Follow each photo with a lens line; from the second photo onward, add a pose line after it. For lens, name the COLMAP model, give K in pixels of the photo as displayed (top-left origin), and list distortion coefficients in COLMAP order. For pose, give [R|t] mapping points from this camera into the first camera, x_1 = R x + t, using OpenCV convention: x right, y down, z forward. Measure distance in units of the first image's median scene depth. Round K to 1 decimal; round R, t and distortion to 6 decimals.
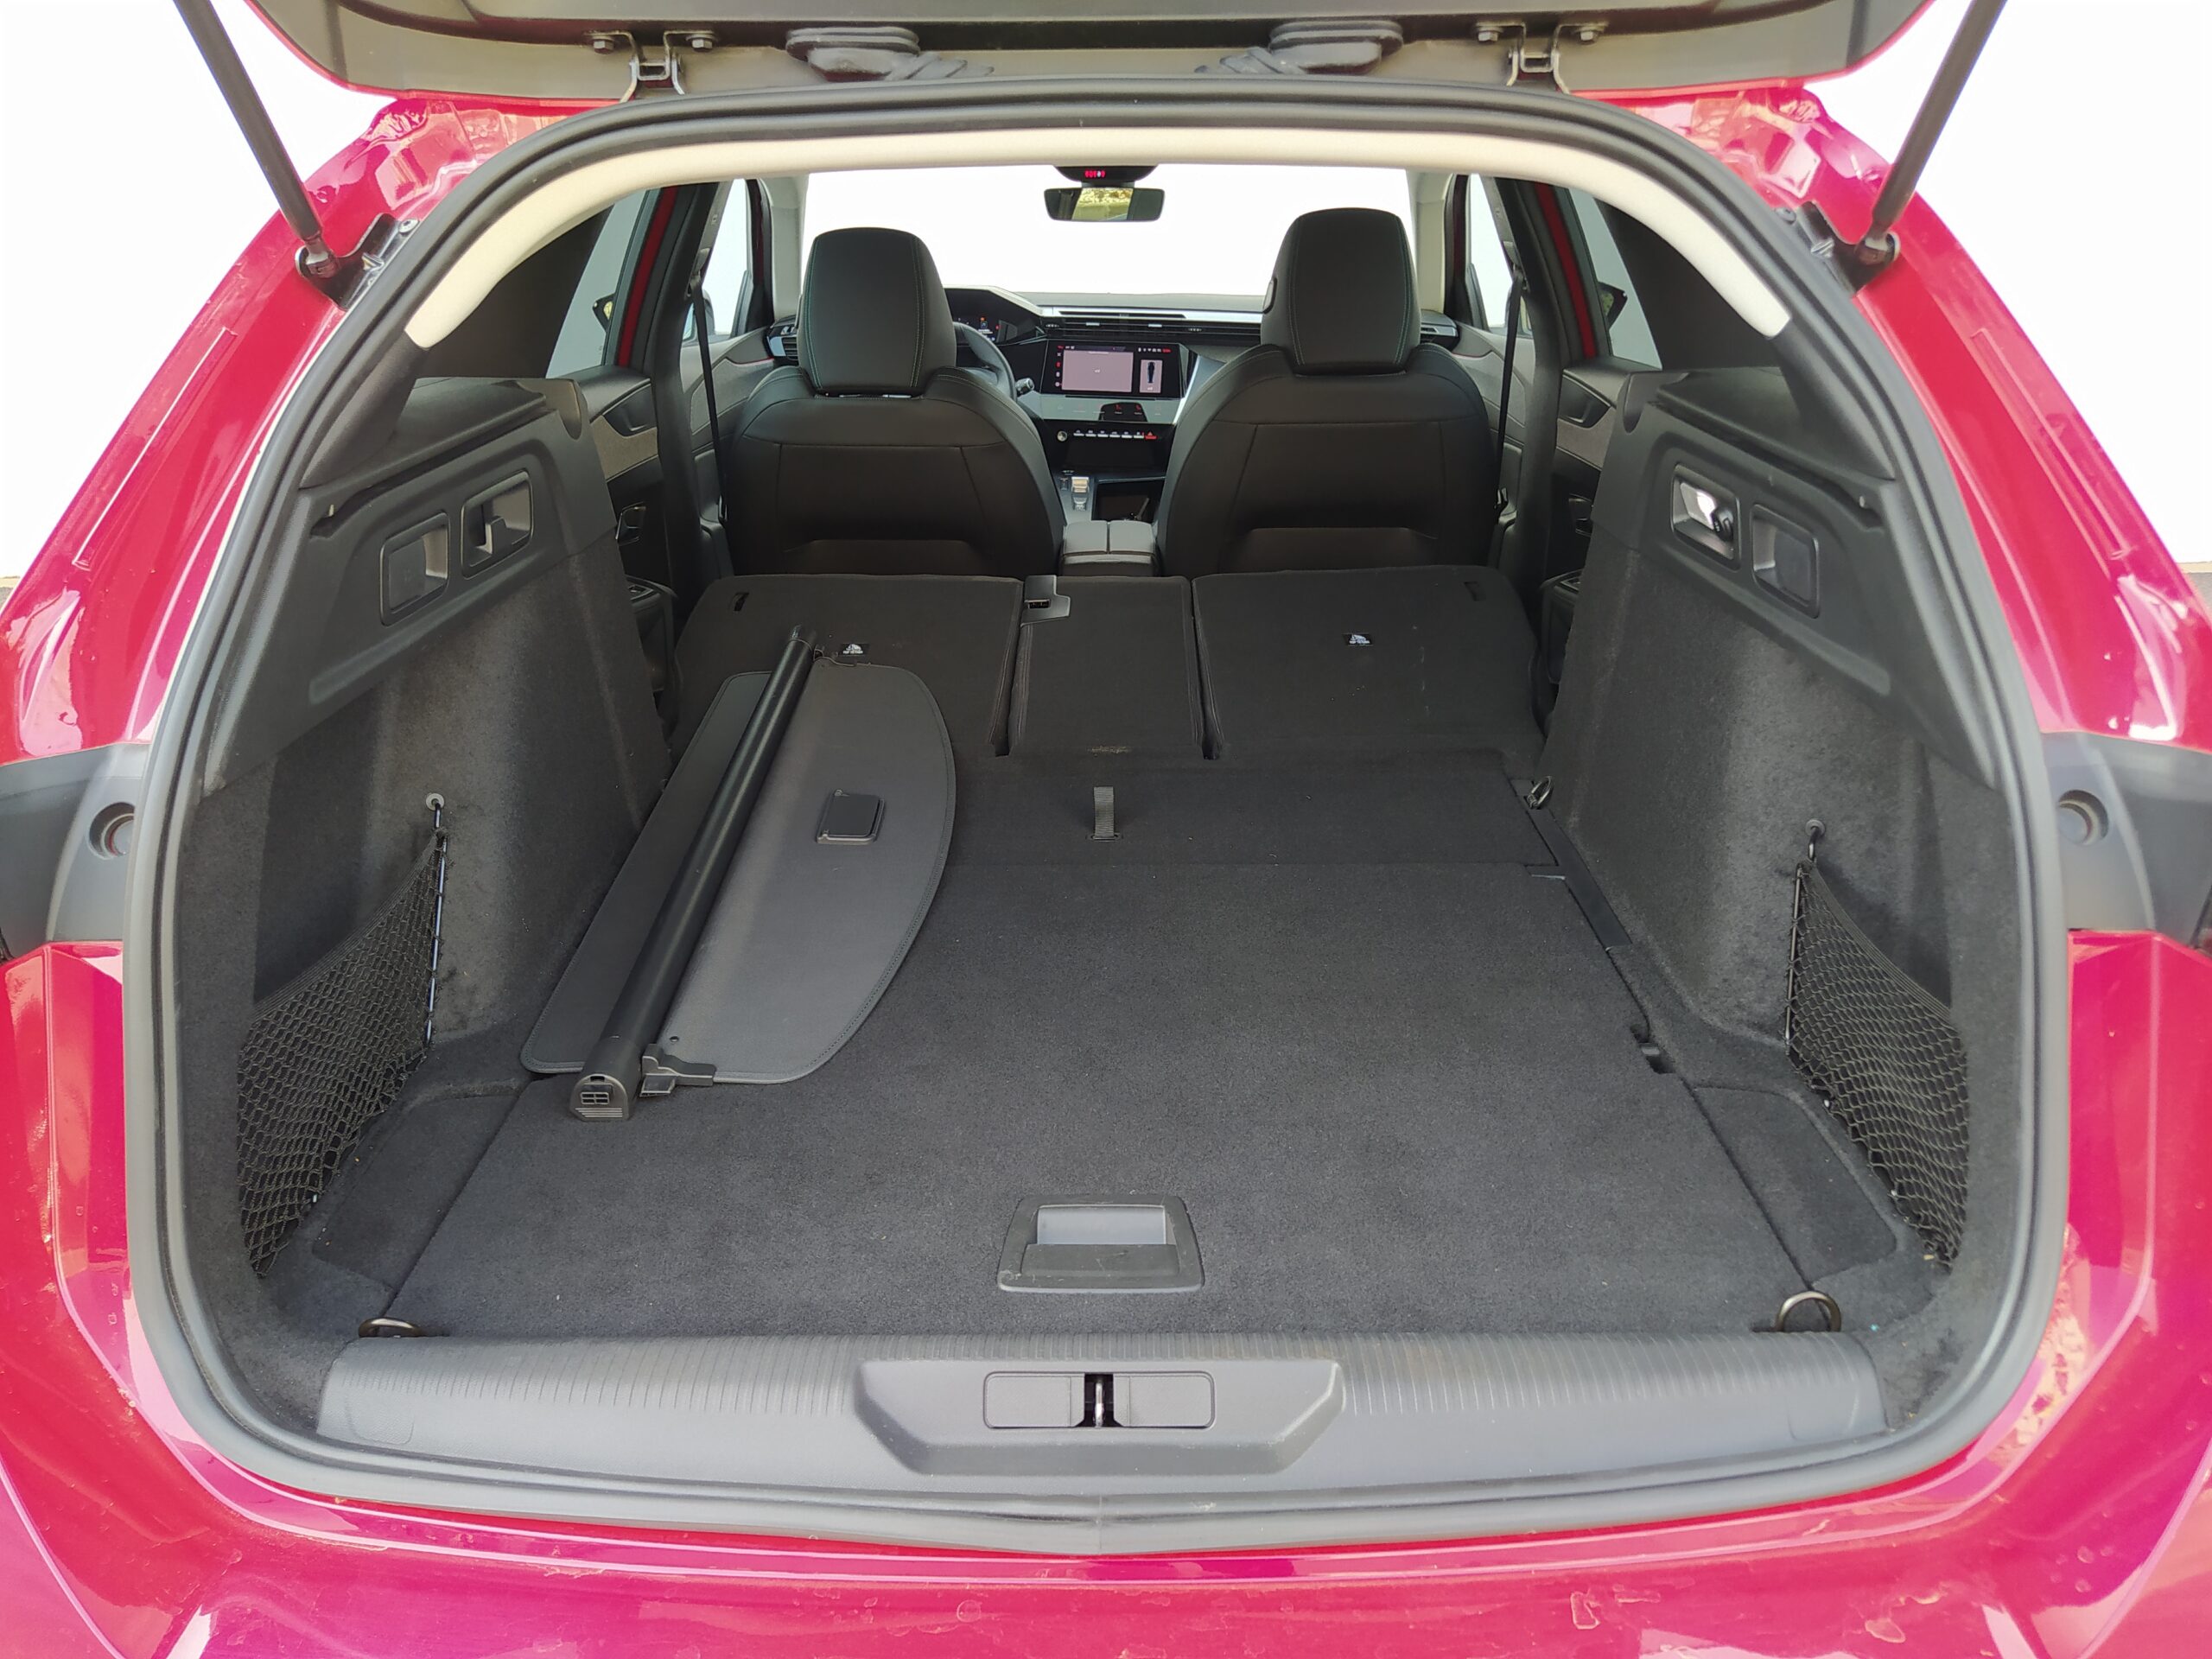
lens RADIAL K [[1714.1, 0, 1100.5], [0, 1714.1, 830.4], [0, 0, 1]] dist [0.054738, -0.020526]
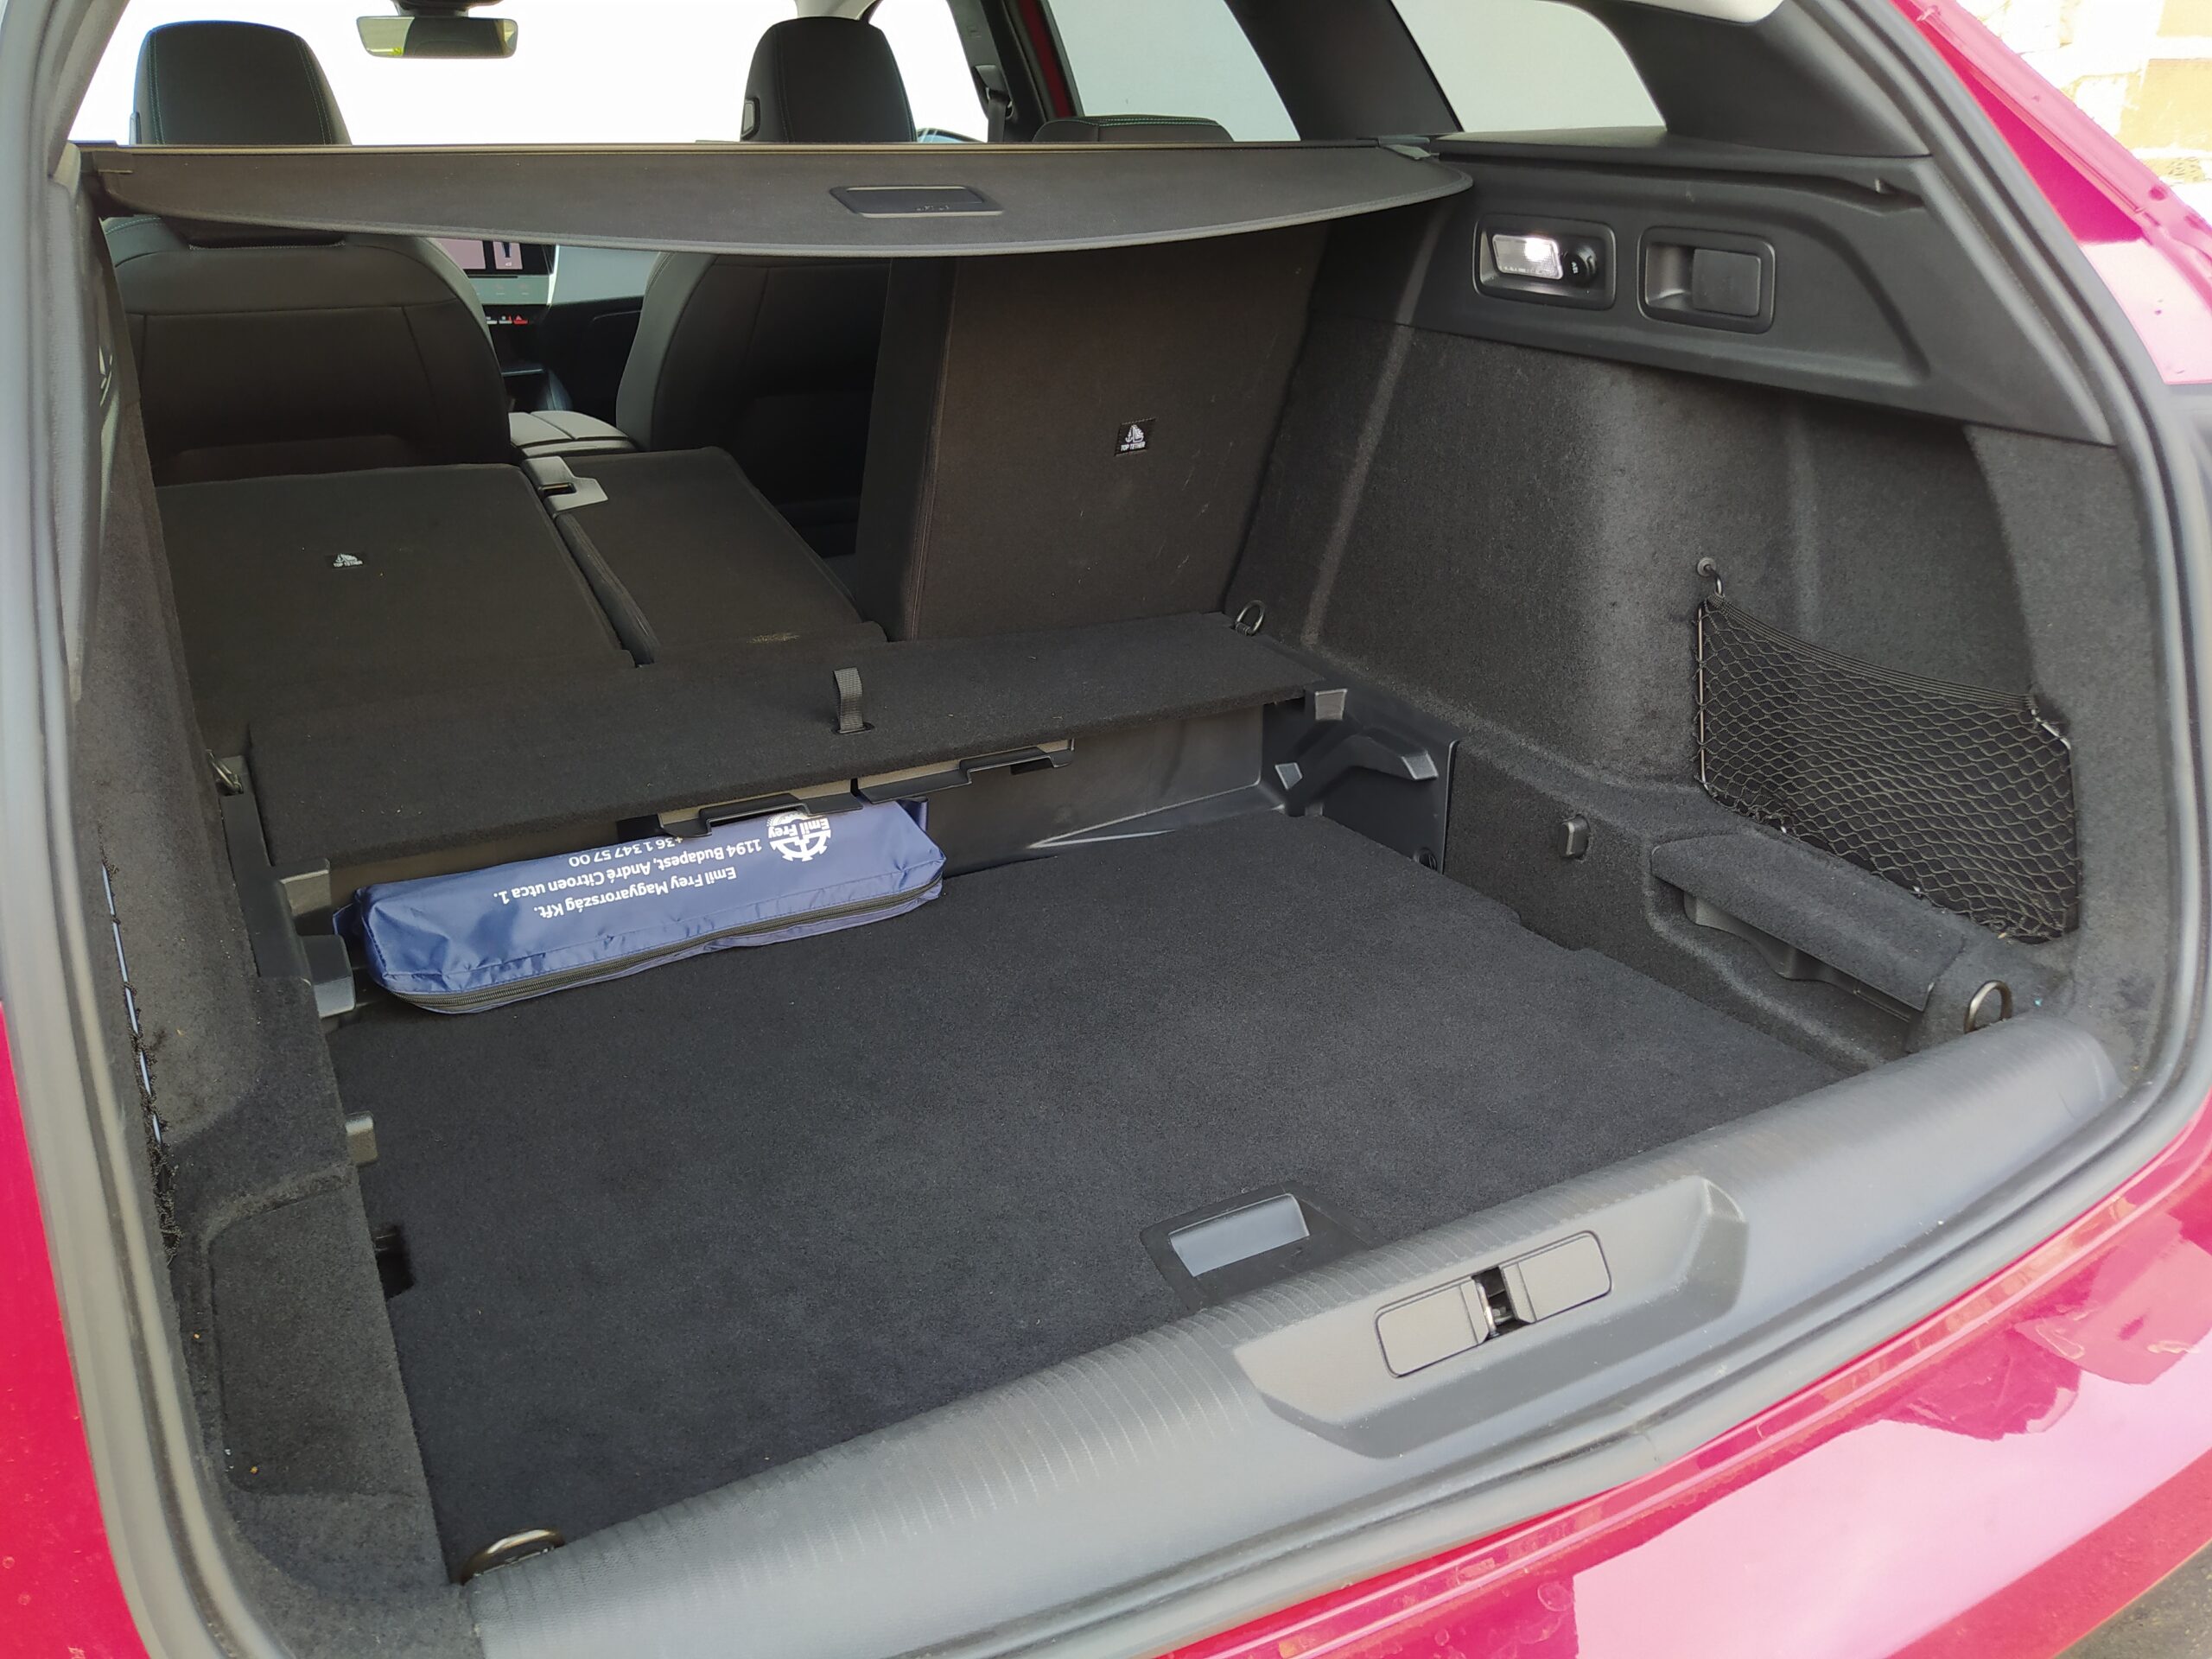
lens RADIAL K [[1714.1, 0, 1113.6], [0, 1714.1, 825.6], [0, 0, 1]] dist [0.054738, -0.020526]
pose [[0.870188, -0.176533, 0.460010, -0.381230], [0.167053, 0.984021, 0.061618, 0.027881], [-0.463537, 0.023227, 0.885773, 0.291906]]
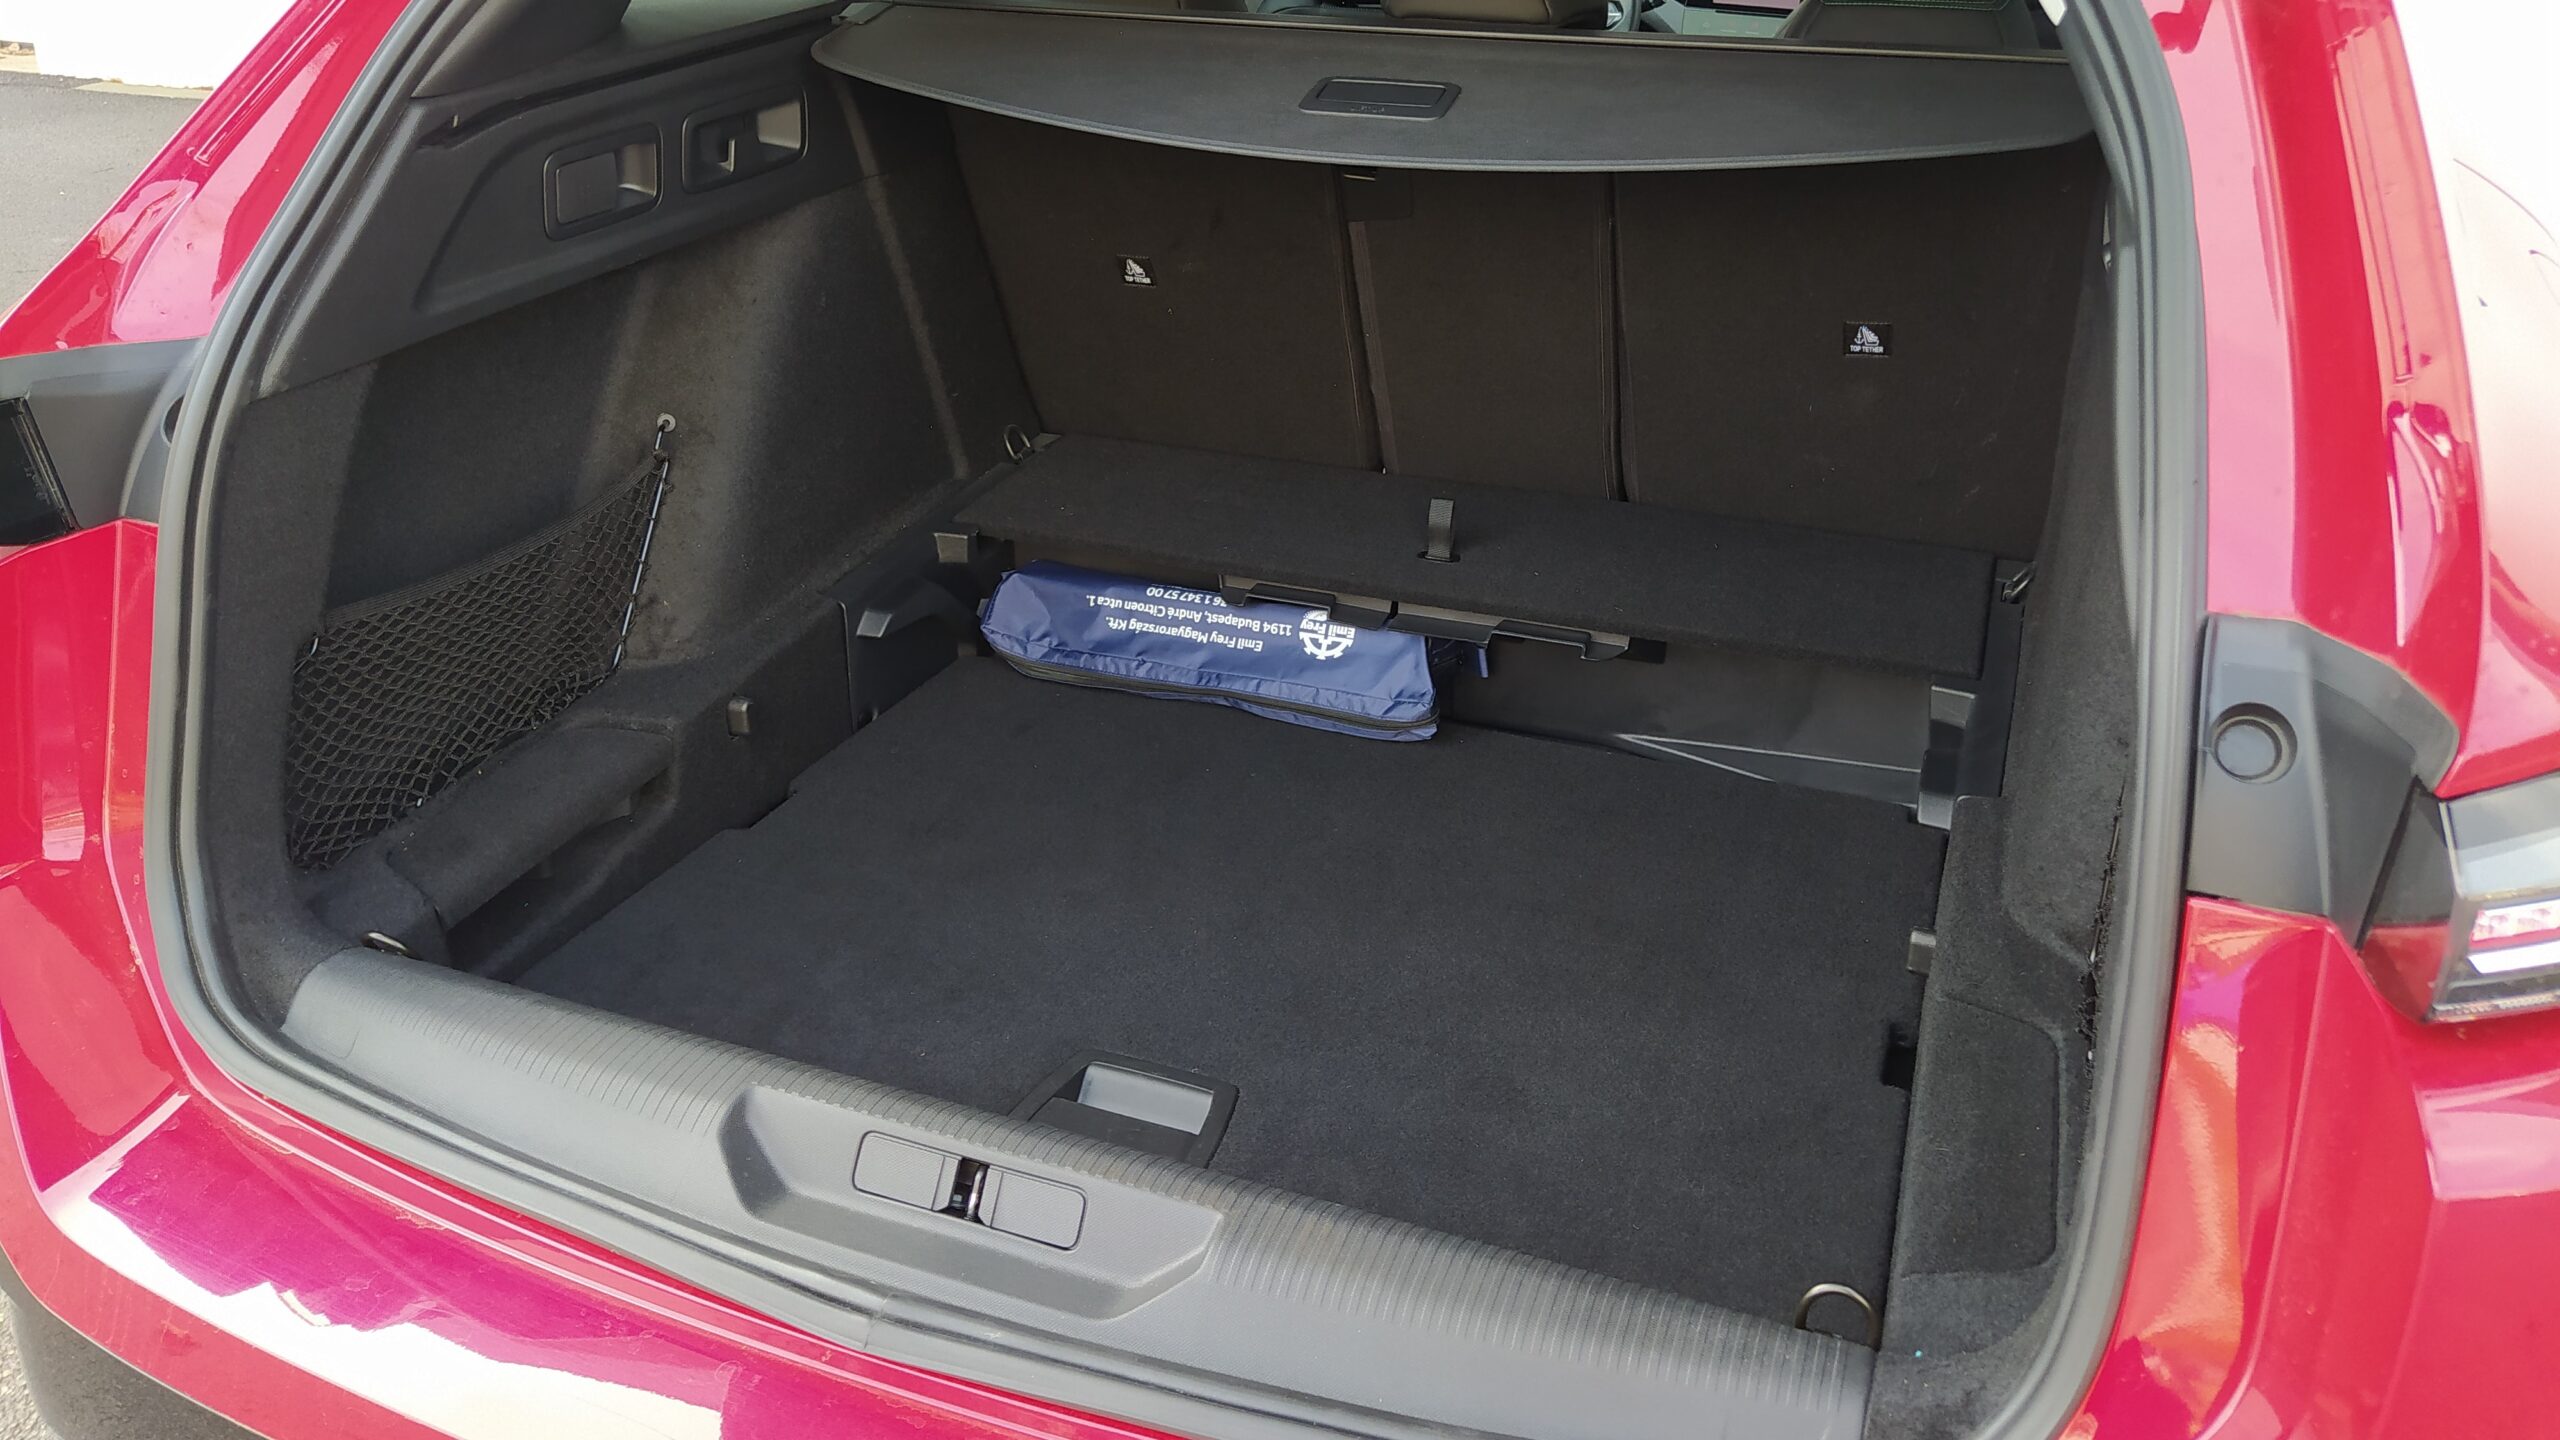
lens RADIAL K [[1992.4, 0, 1271.1], [0, 1992.4, 571.1], [0, 0, 1]] dist [0.059057, 0.000626]
pose [[0.930422, 0.148294, -0.335149, 0.352162], [-0.133355, 0.988781, 0.067293, -0.060811], [0.341368, -0.017917, 0.939759, 0.064357]]
